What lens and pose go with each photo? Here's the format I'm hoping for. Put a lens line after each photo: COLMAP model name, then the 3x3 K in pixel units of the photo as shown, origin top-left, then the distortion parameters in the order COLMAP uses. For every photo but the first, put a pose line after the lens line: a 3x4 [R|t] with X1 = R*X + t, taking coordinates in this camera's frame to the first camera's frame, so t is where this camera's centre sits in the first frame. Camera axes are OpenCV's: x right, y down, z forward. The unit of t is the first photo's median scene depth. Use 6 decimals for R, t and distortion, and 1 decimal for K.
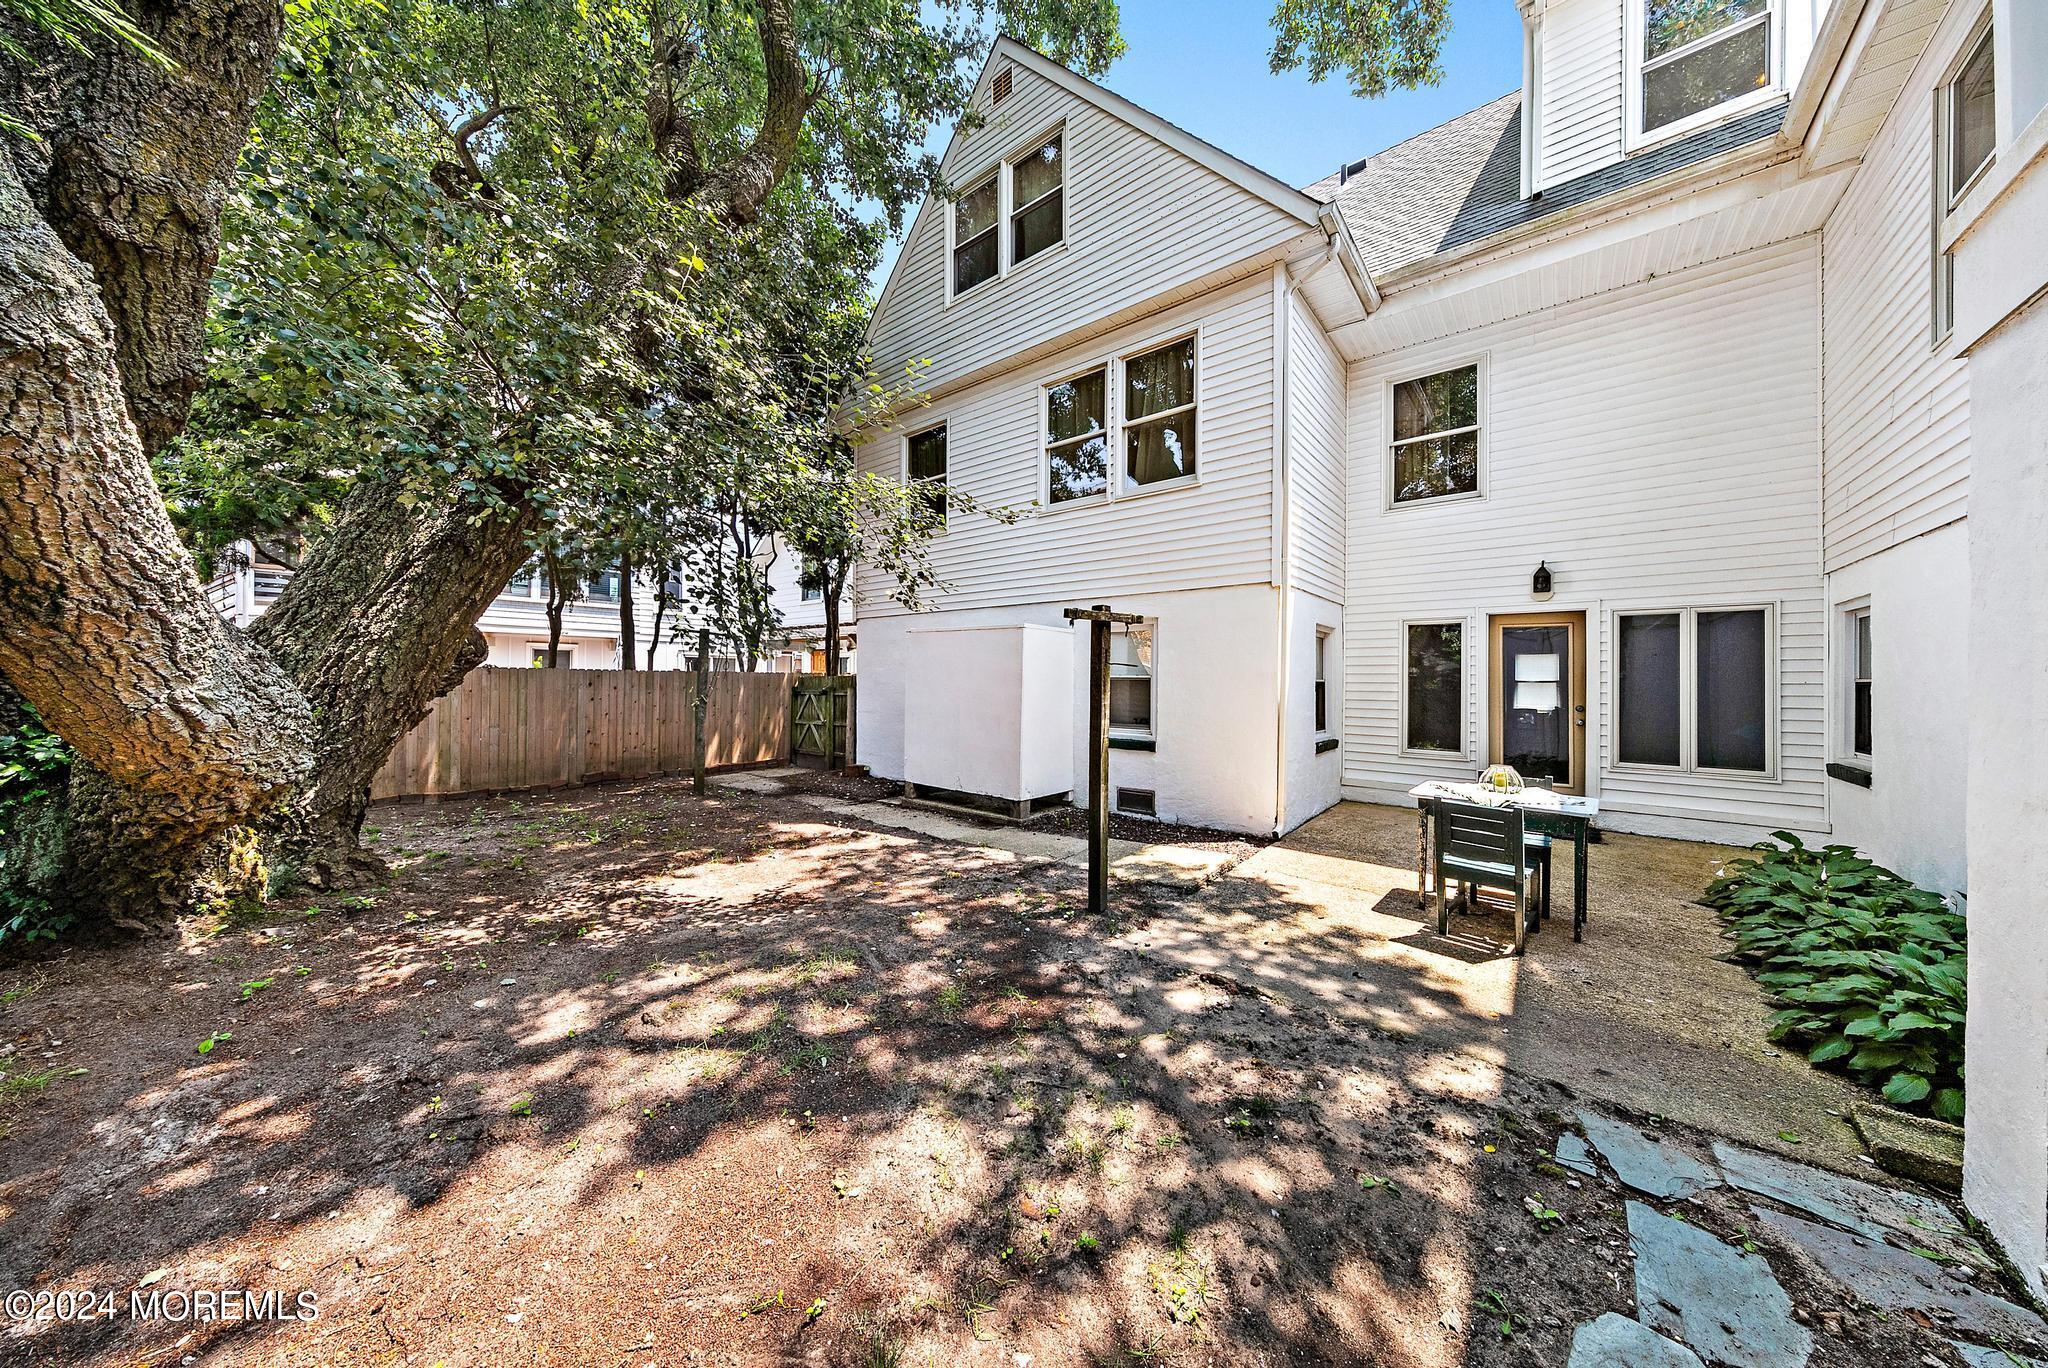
lens RADIAL K [[647.6, 0, 1031.0], [0, 647.6, 678.0], [0, 0, 1]] dist [0.009672, -0.000098]
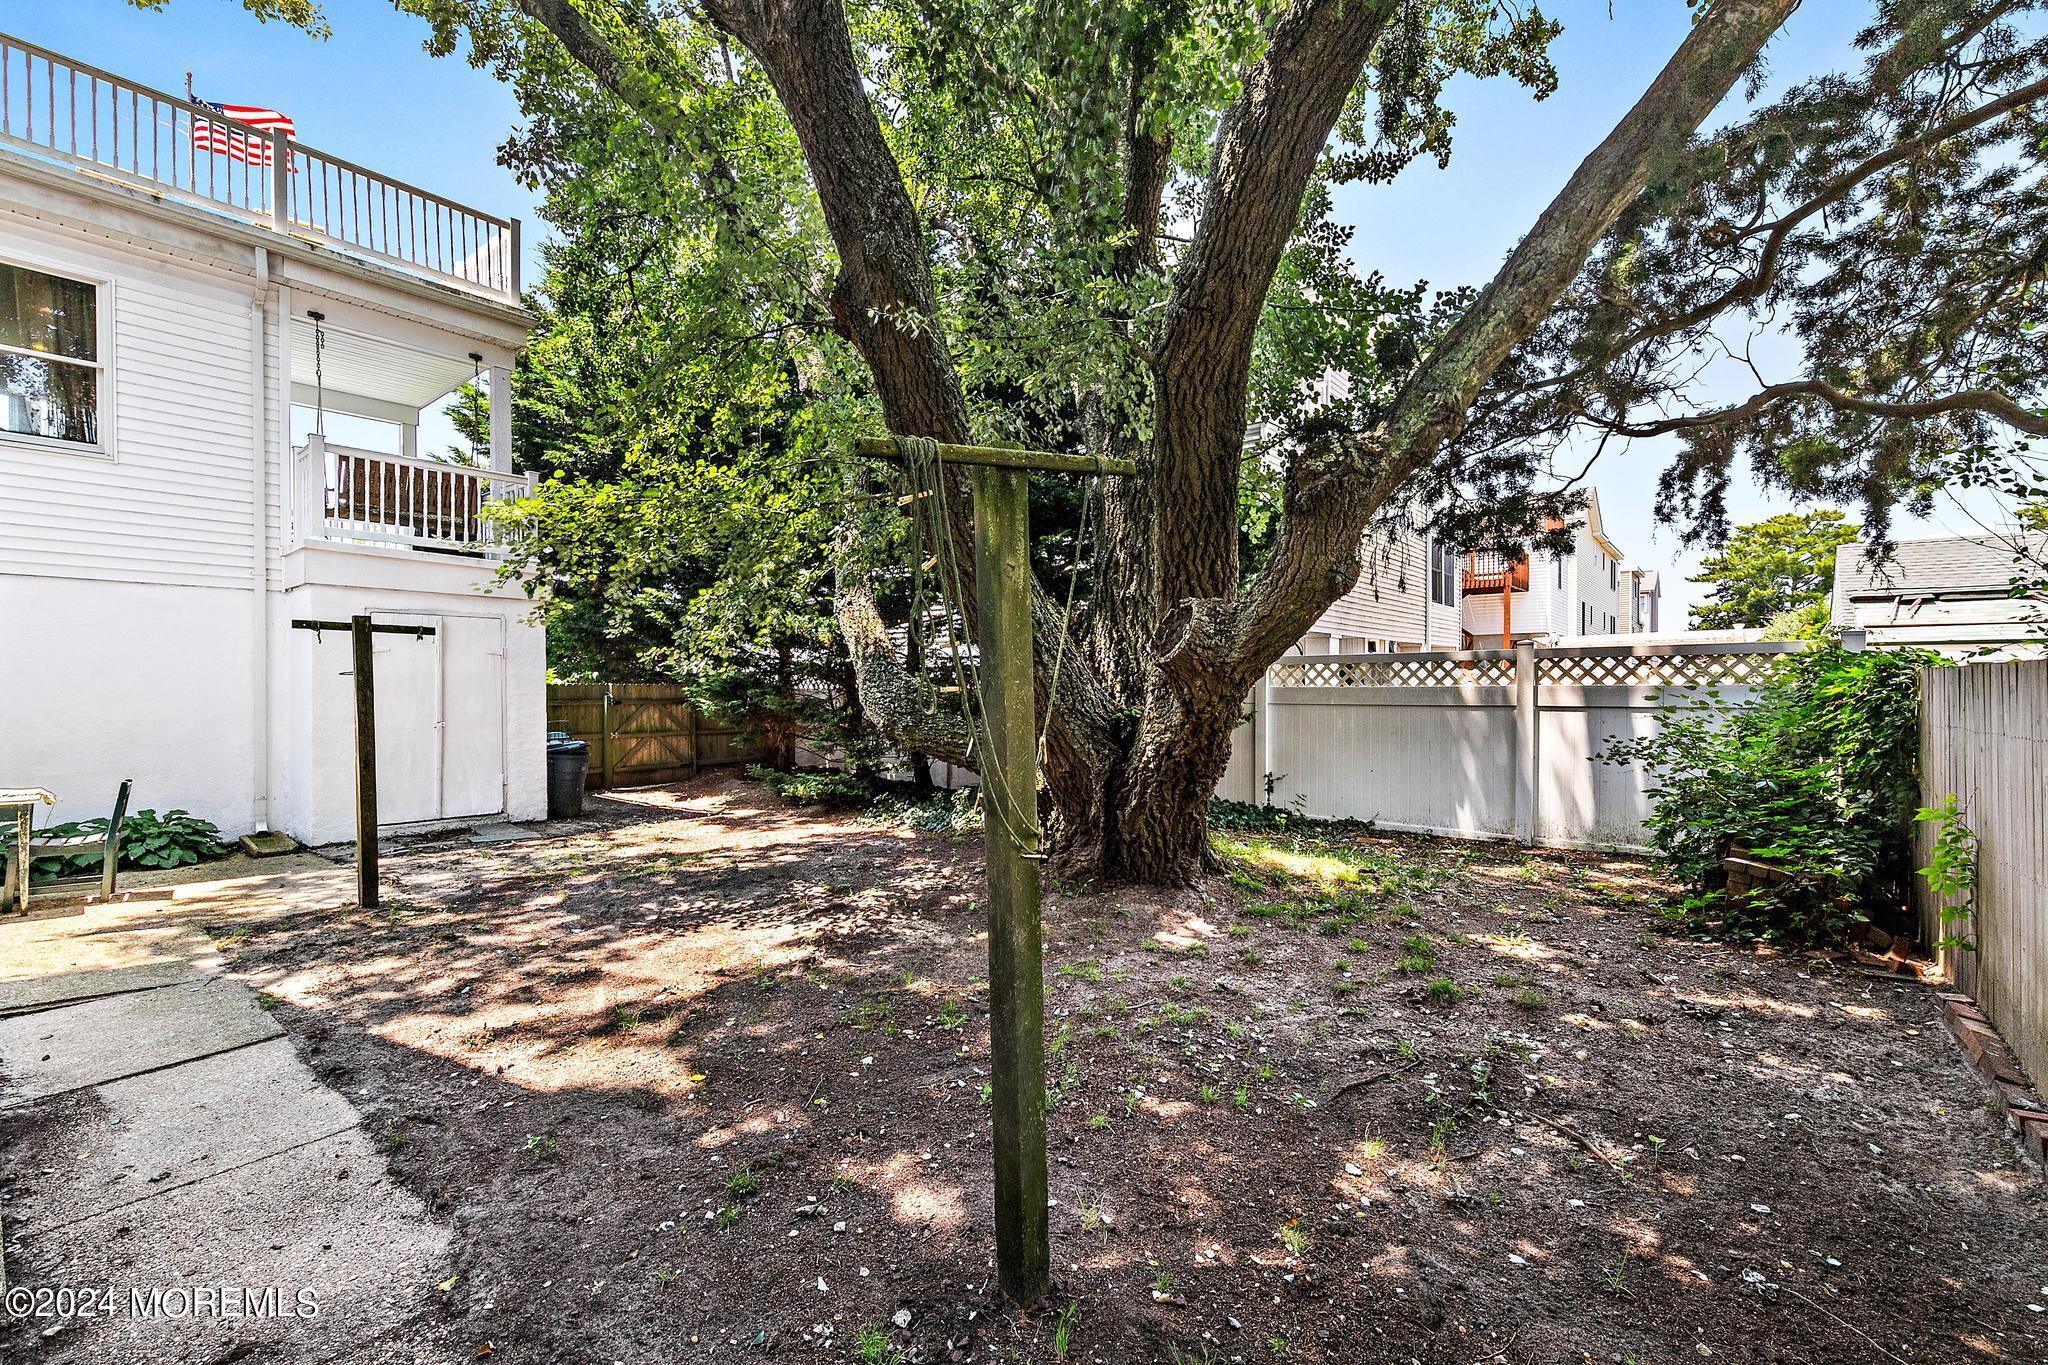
lens RADIAL K [[865.9, 0, 1028.5], [0, 865.9, 674.2], [0, 0, 1]] dist [-0.001444, 0.000050]
pose [[-0.999997, -0.002202, -0.001299, -0.895028], [-0.002186, 0.999922, -0.012305, -0.002392], [0.001326, -0.012302, -0.999923, 2.249950]]
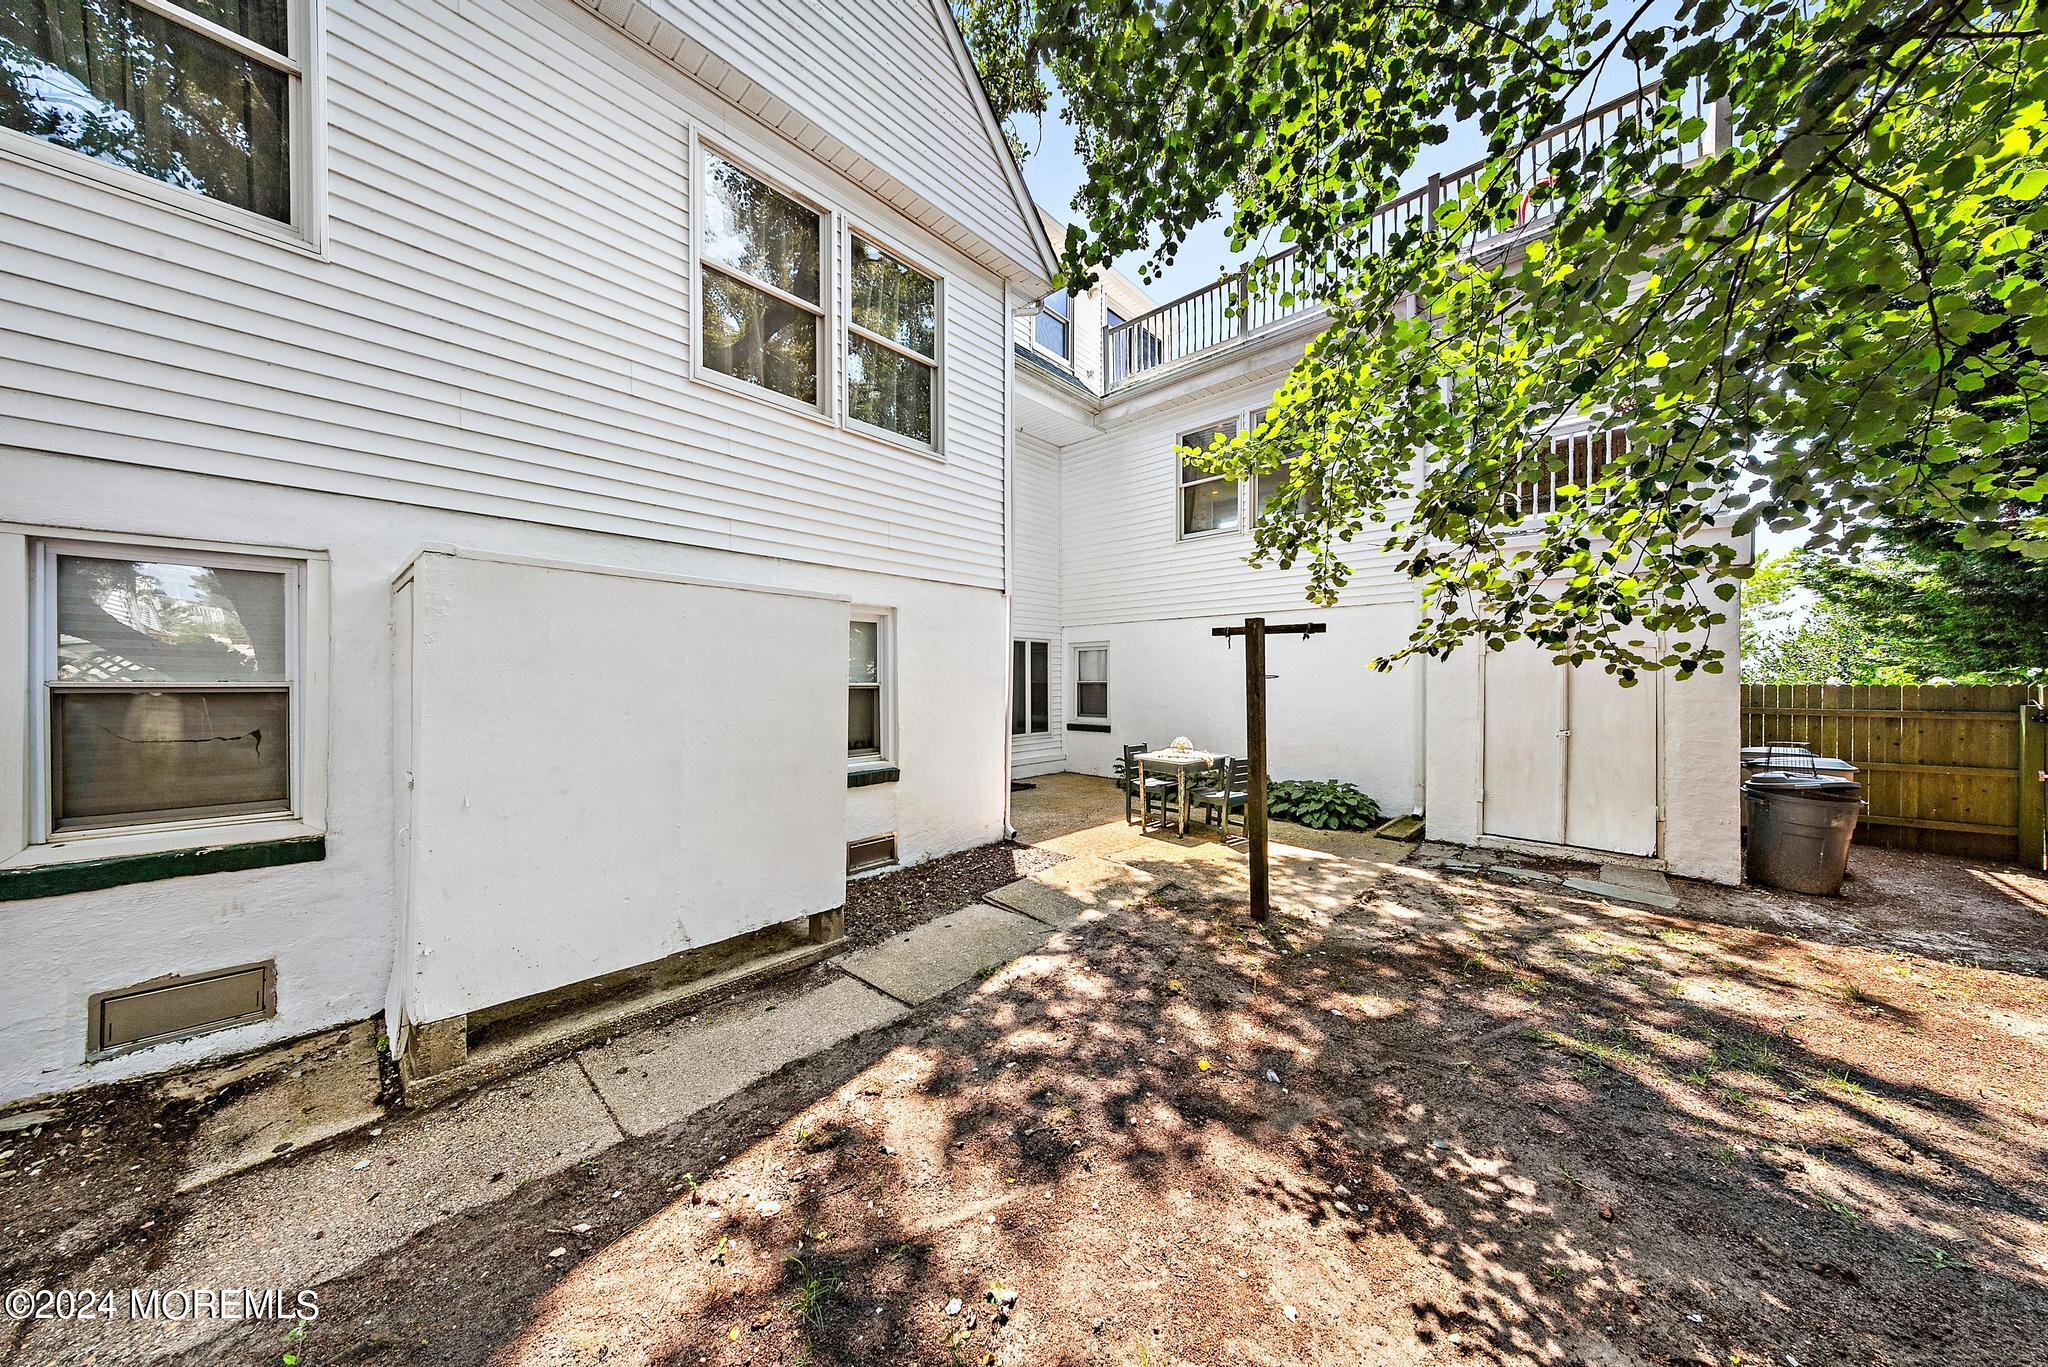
lens RADIAL K [[647.6, 0, 1031.0], [0, 647.6, 677.5], [0, 0, 1]] dist [0.009672, -0.000098]
pose [[0.056006, -0.005941, 0.998413, -0.867023], [-0.001048, 0.999981, 0.006009, -0.022678], [-0.998430, -0.001382, 0.055999, 1.214627]]
